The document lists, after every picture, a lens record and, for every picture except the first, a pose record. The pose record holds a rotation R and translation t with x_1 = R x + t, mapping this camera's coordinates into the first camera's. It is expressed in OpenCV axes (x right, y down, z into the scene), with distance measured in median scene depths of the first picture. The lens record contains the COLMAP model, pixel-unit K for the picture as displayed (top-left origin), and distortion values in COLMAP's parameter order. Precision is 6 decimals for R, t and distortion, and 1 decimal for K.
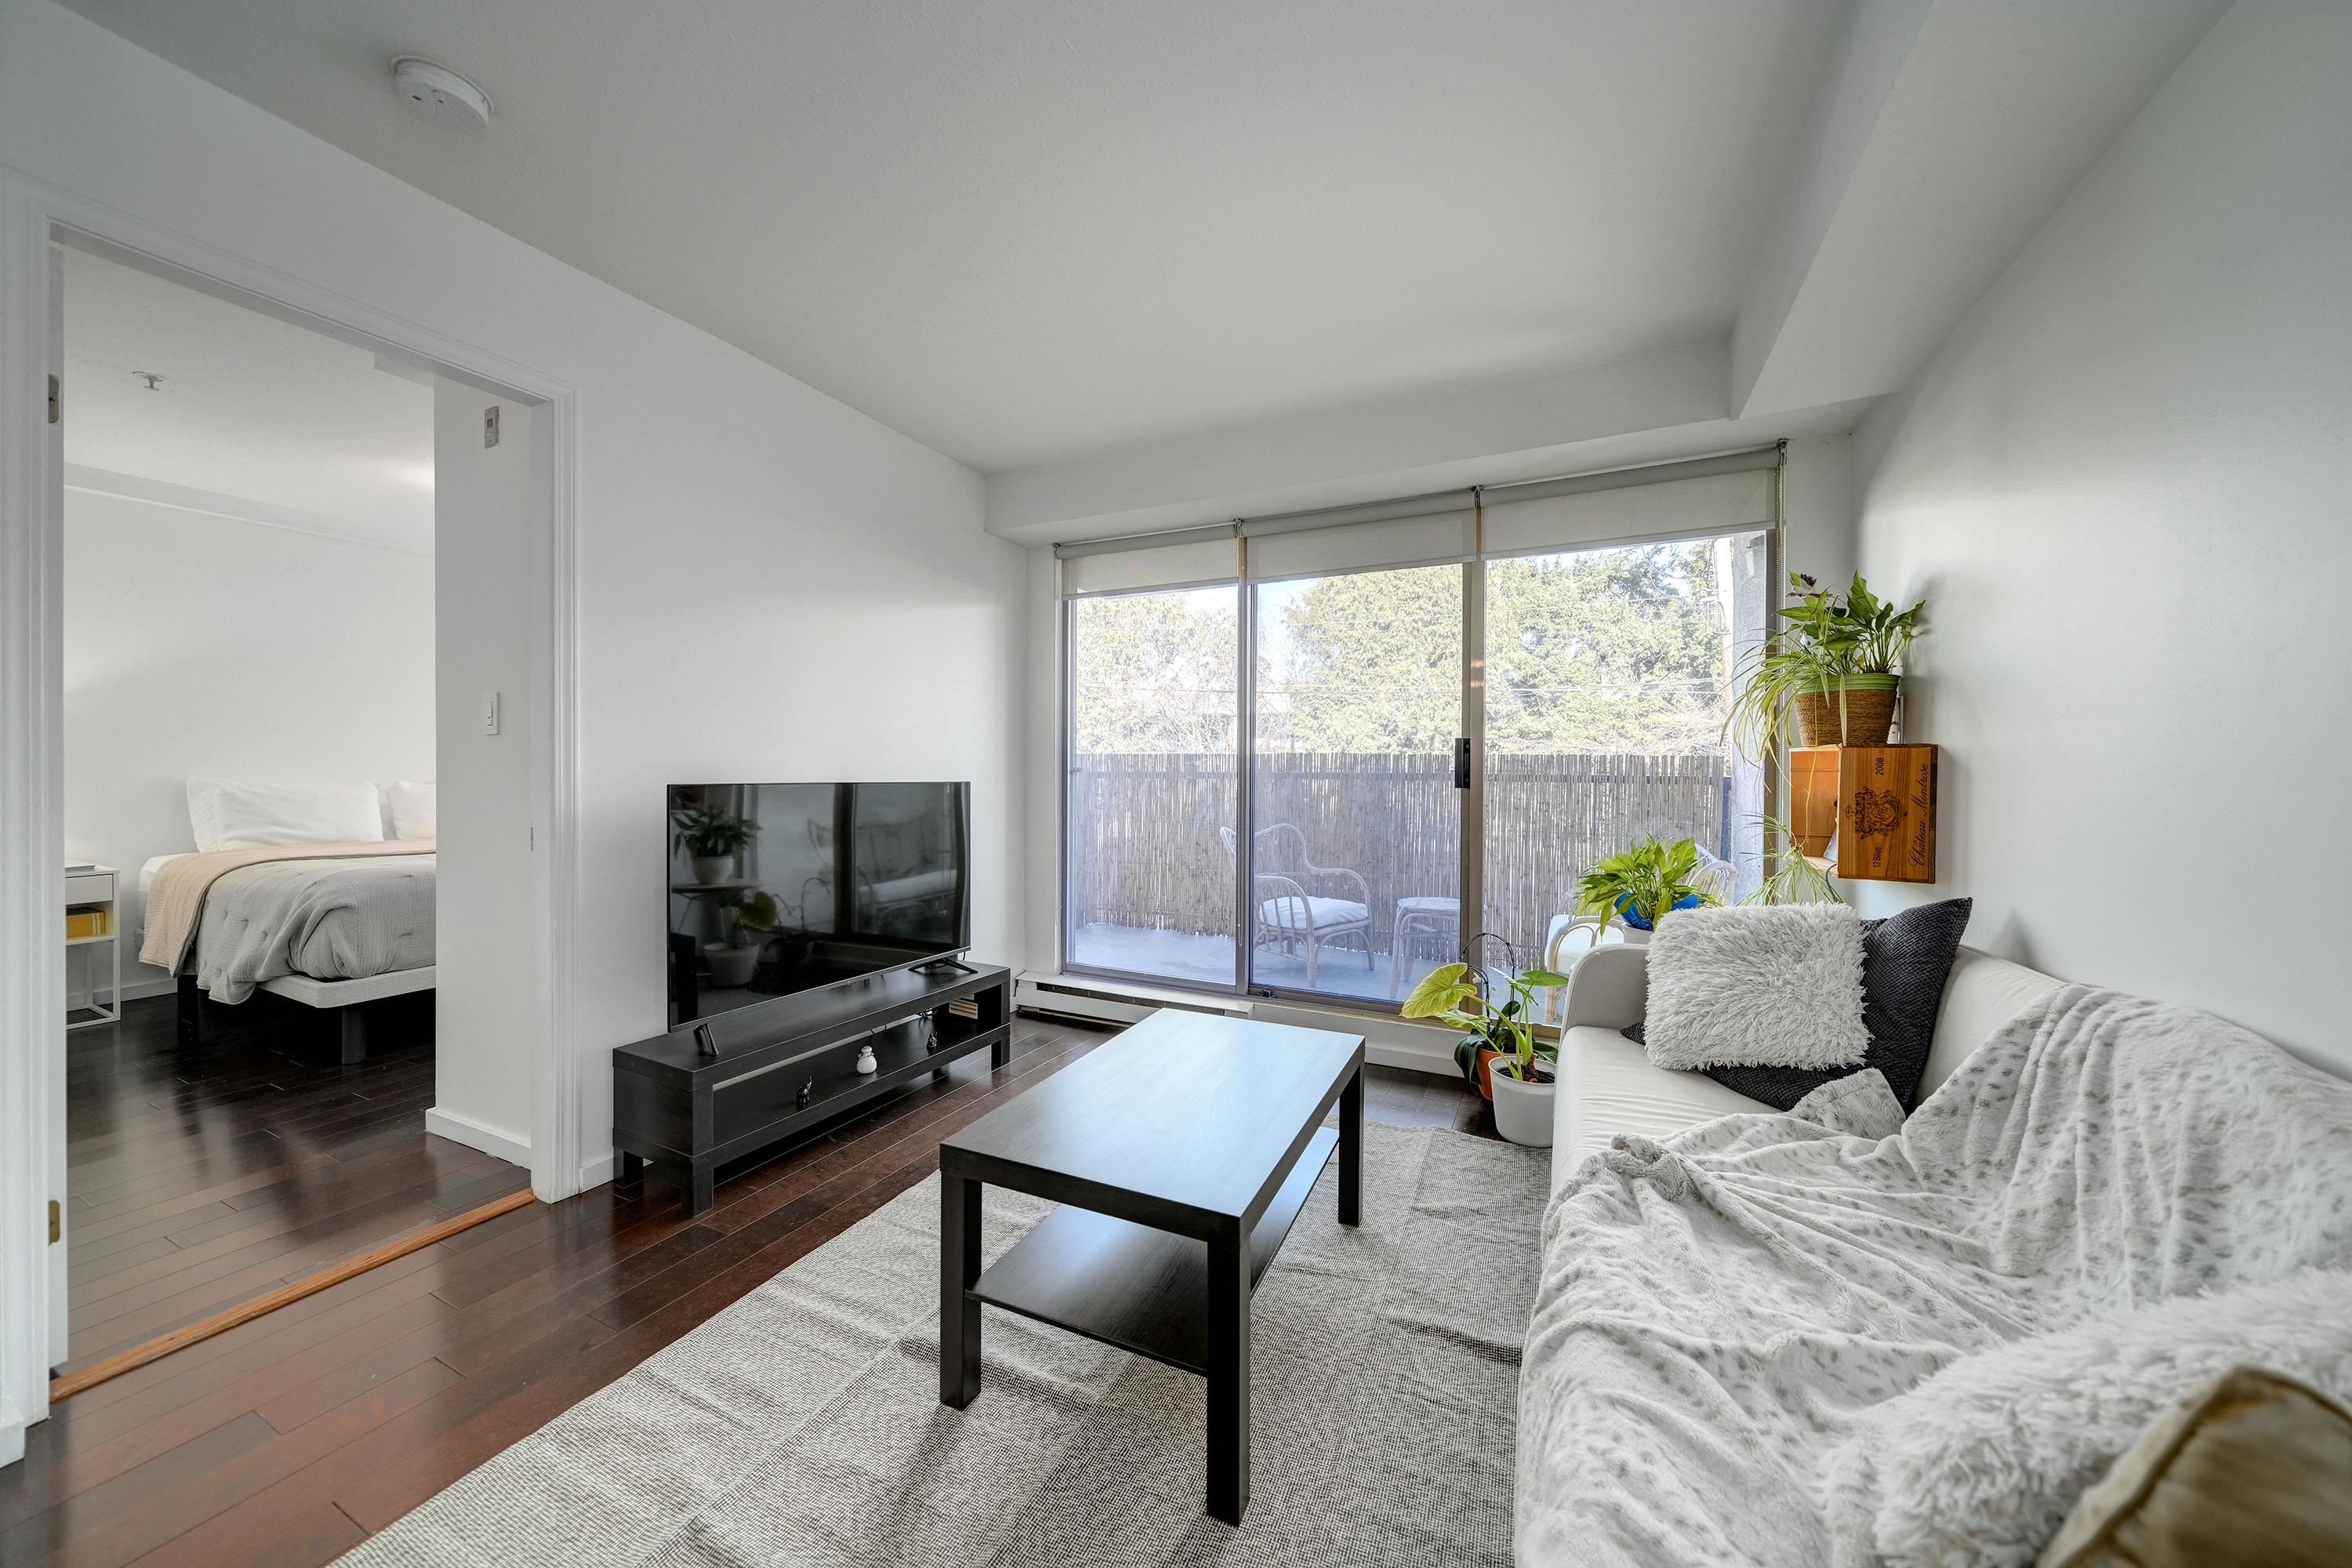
lens RADIAL K [[797.1, 0, 1171.8], [0, 797.1, 776.8], [0, 0, 1]] dist [-0.000905, -0.000211]
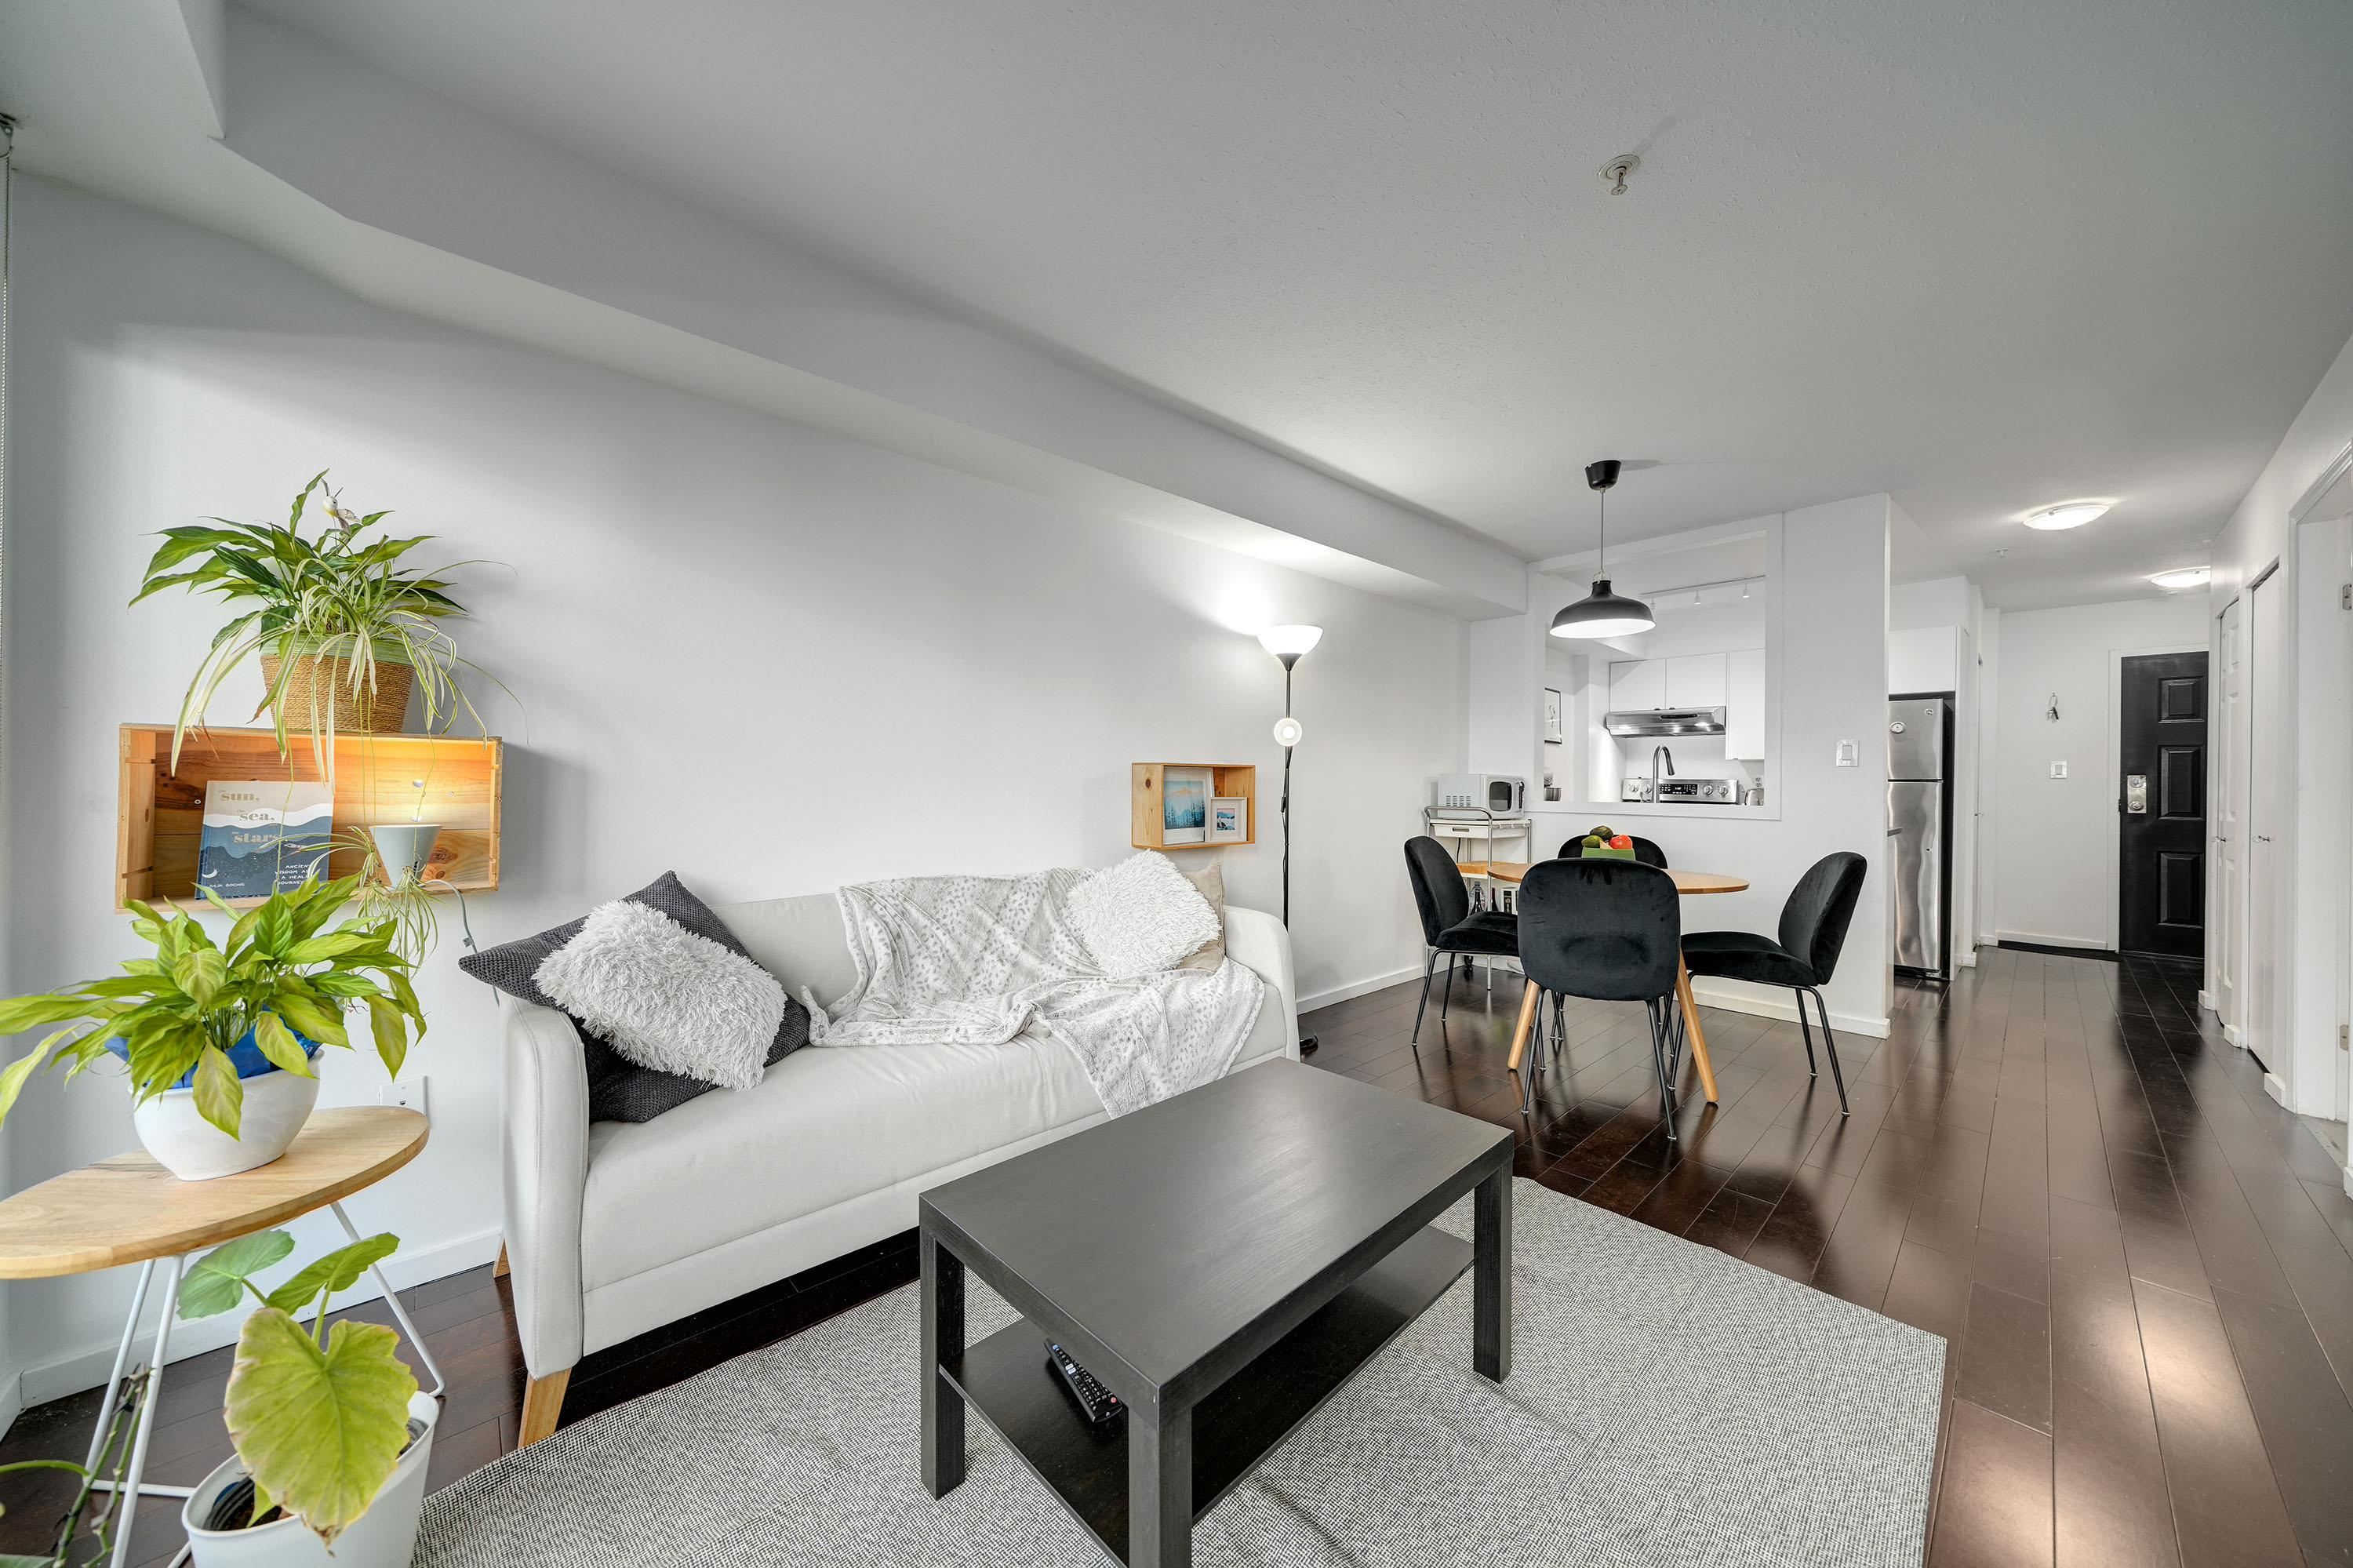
lens RADIAL K [[797.5, 0, 1168.4], [0, 797.5, 784.3], [0, 0, 1]] dist [-0.000905, -0.000211]
pose [[-0.932501, -0.012567, 0.360950, -0.117688], [-0.010357, 0.999914, 0.008057, -0.003623], [-0.361020, 0.003775, -0.932550, 1.109001]]
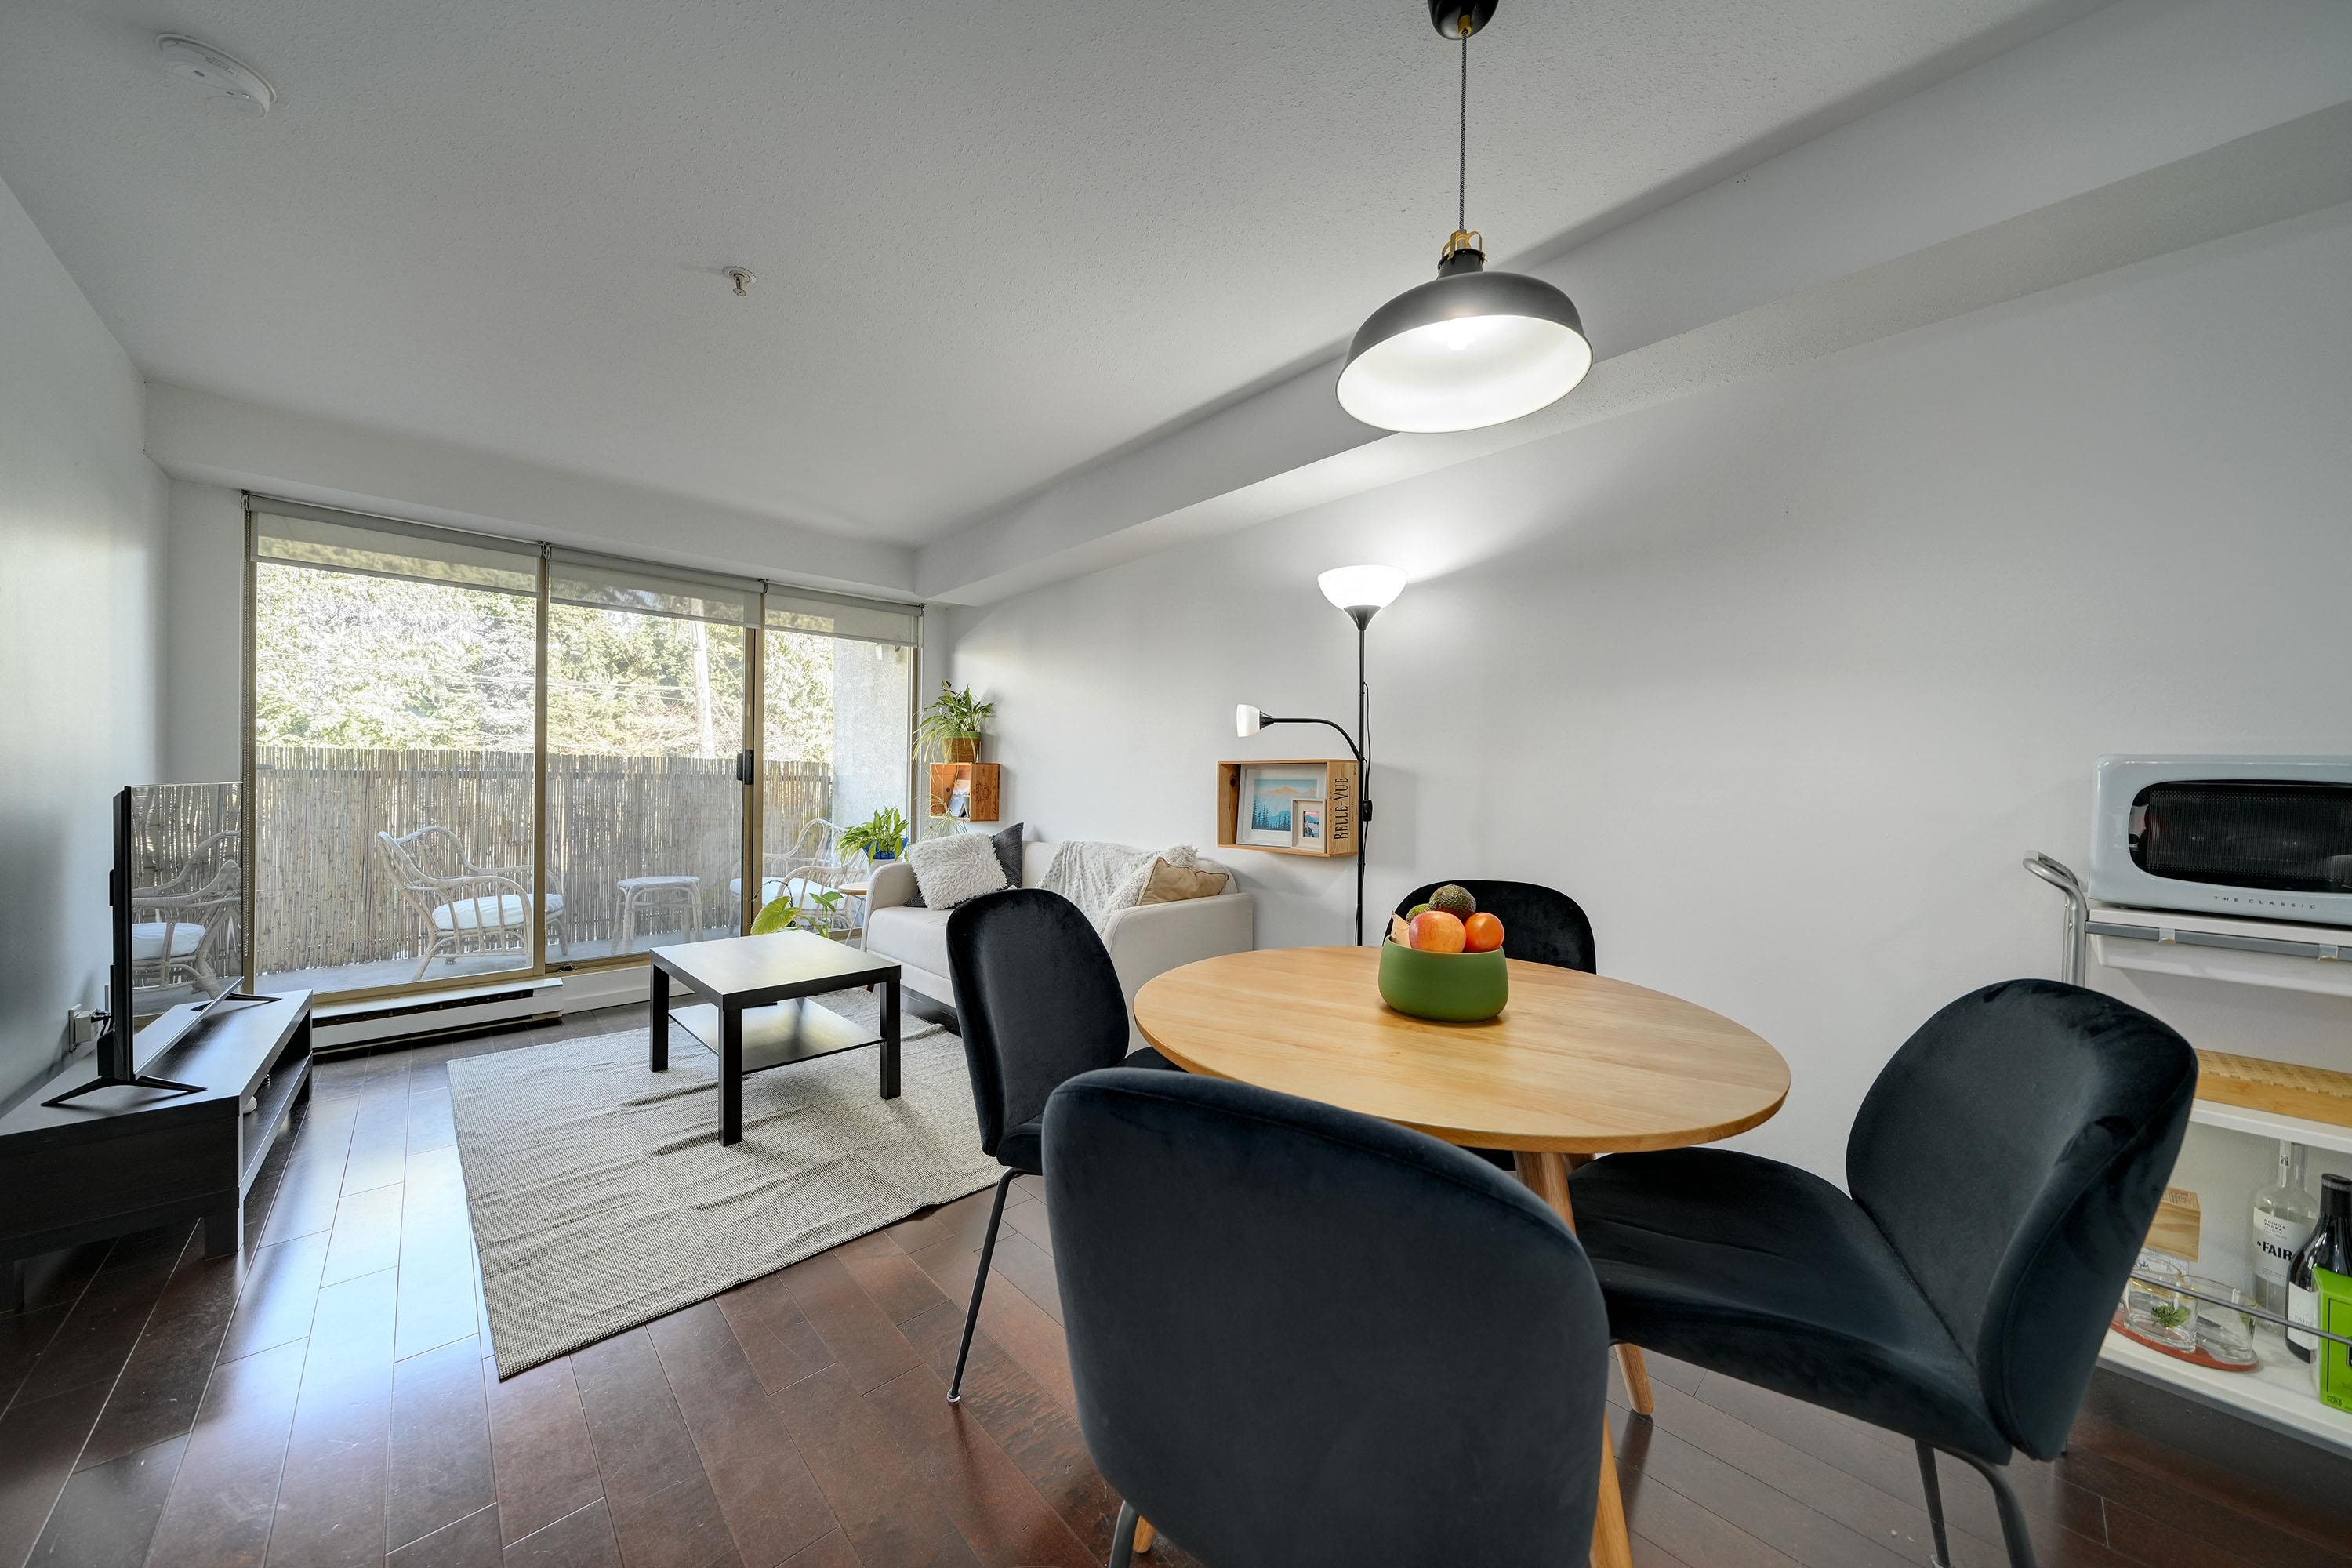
lens RADIAL K [[797.1, 0, 1178.1], [0, 797.1, 786.8], [0, 0, 1]] dist [-0.000905, -0.000211]
pose [[0.346029, -0.011695, 0.938151, -0.785333], [-0.002960, 0.999904, 0.013557, -0.003839], [-0.938219, -0.007468, 0.345961, -0.247292]]
